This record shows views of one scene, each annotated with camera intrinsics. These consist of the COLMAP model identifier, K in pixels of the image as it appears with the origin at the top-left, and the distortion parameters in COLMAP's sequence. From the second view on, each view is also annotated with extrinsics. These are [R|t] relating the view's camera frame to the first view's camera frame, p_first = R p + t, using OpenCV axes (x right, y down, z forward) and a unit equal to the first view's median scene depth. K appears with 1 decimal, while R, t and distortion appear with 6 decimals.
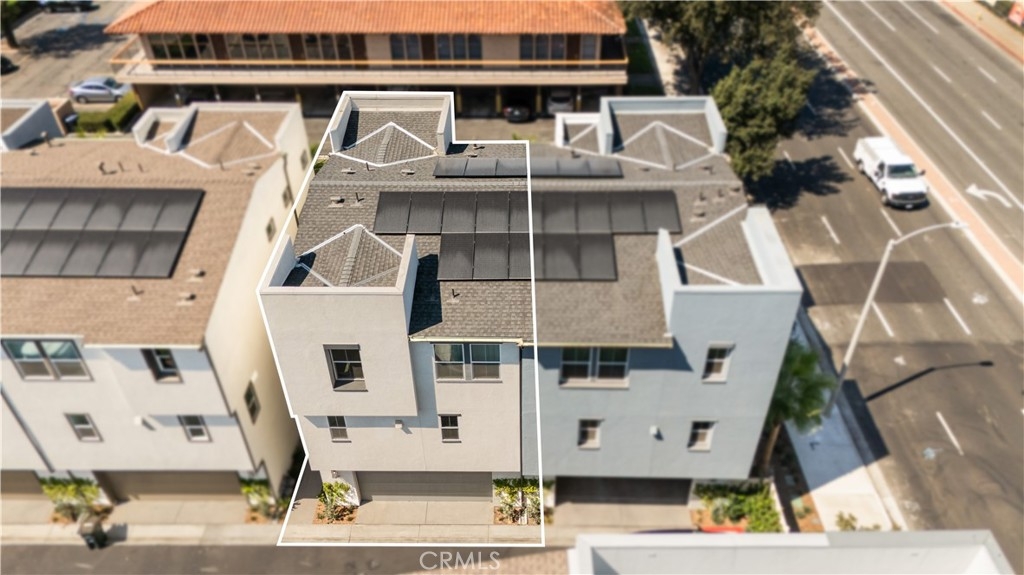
lens RADIAL K [[749.1, 0, 513.0], [0, 749.1, 290.3], [0, 0, 1]] dist [0.053363, -0.041713]
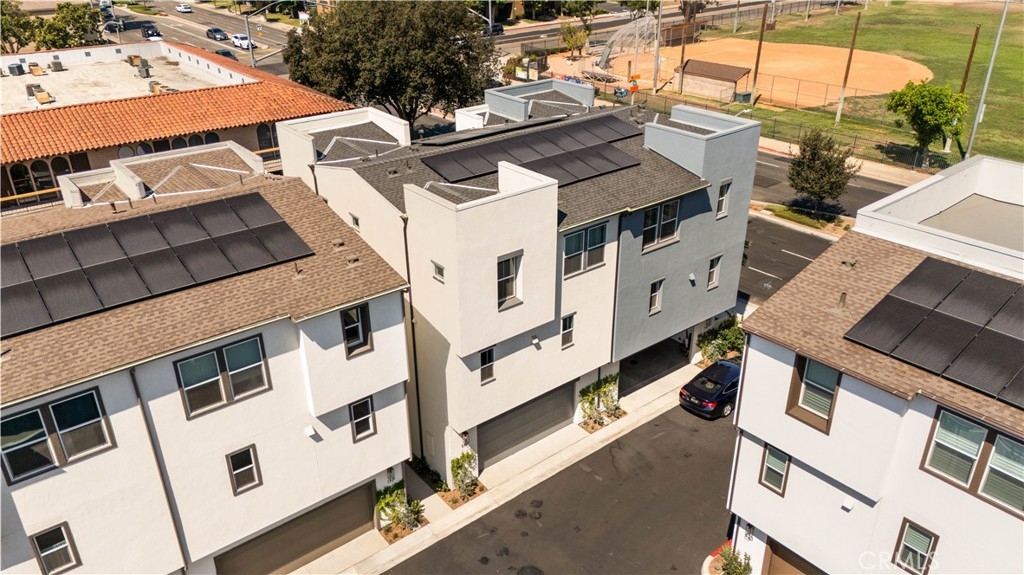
lens RADIAL K [[749.1, 0, 511.1], [0, 749.1, 285.3], [0, 0, 1]] dist [0.053363, -0.041713]
pose [[0.770339, -0.277445, 0.574110, -0.782320], [0.399750, 0.911600, -0.095843, 0.198443], [-0.496768, 0.303333, 0.813149, 0.123633]]
